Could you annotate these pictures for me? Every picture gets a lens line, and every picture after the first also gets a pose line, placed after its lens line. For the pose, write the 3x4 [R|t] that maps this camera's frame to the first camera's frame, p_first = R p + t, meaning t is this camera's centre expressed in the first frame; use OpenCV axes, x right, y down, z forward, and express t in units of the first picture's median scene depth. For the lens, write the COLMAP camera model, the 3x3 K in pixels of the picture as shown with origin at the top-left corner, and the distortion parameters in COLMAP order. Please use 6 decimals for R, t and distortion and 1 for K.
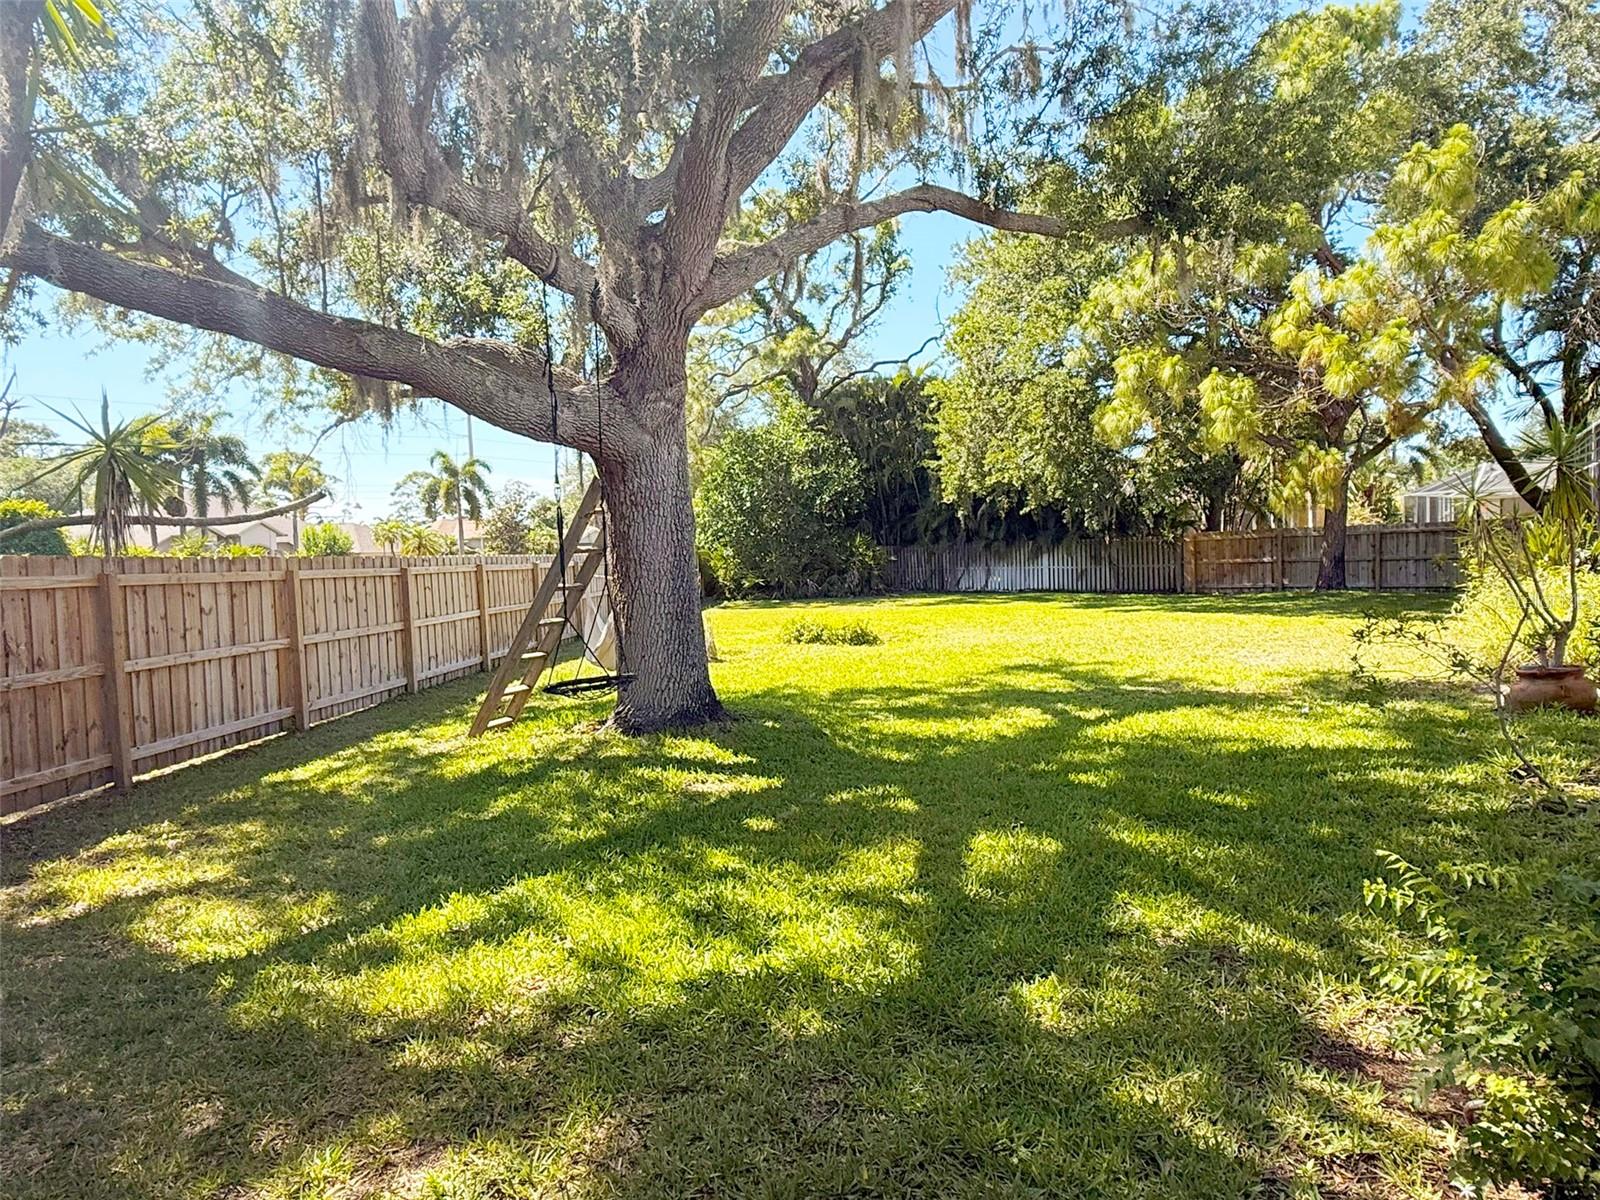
lens RADIAL K [[981.4, 0, 799.8], [0, 981.4, 604.3], [0, 0, 1]] dist [-0.002604, -0.002021]
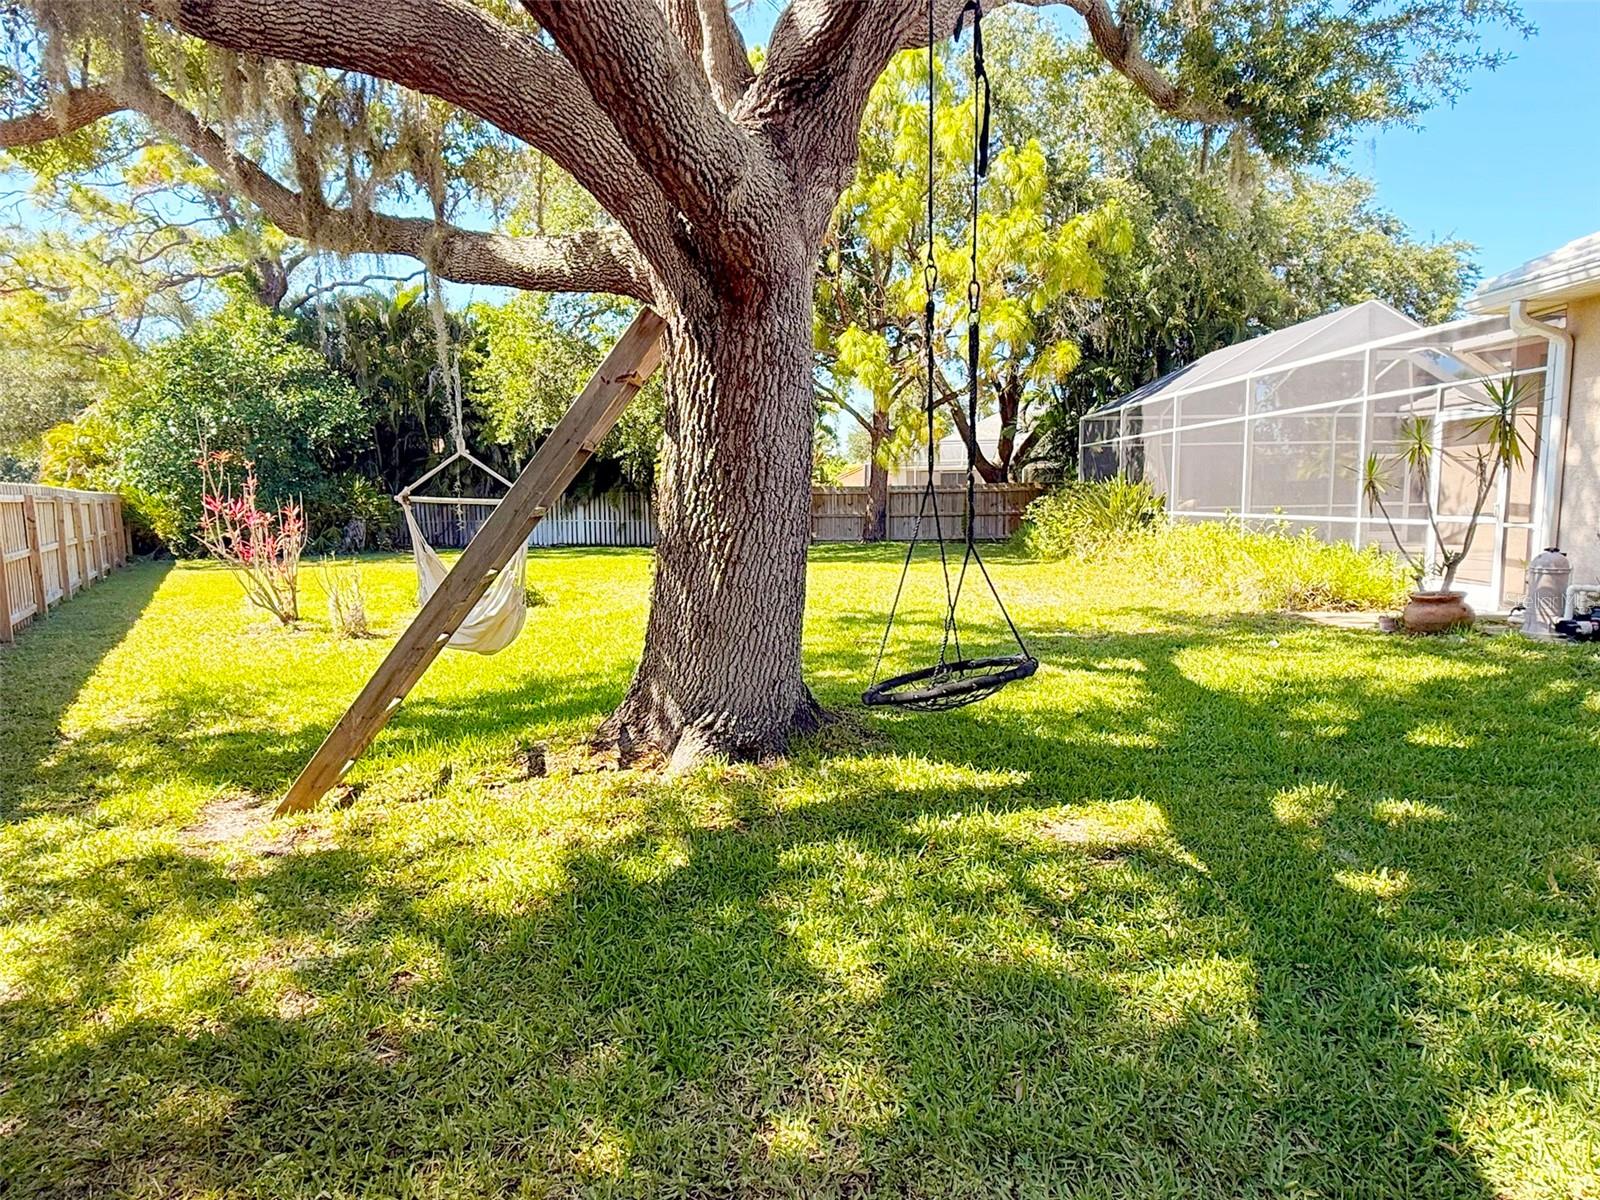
lens RADIAL K [[932.8, 0, 800.0], [0, 932.8, 595.2], [0, 0, 1]] dist [-0.030128, -0.000723]
pose [[0.792841, -0.030363, 0.608672, -0.150790], [0.012092, 0.999345, 0.034101, 0.006447], [-0.609309, -0.019676, 0.792689, 0.181128]]
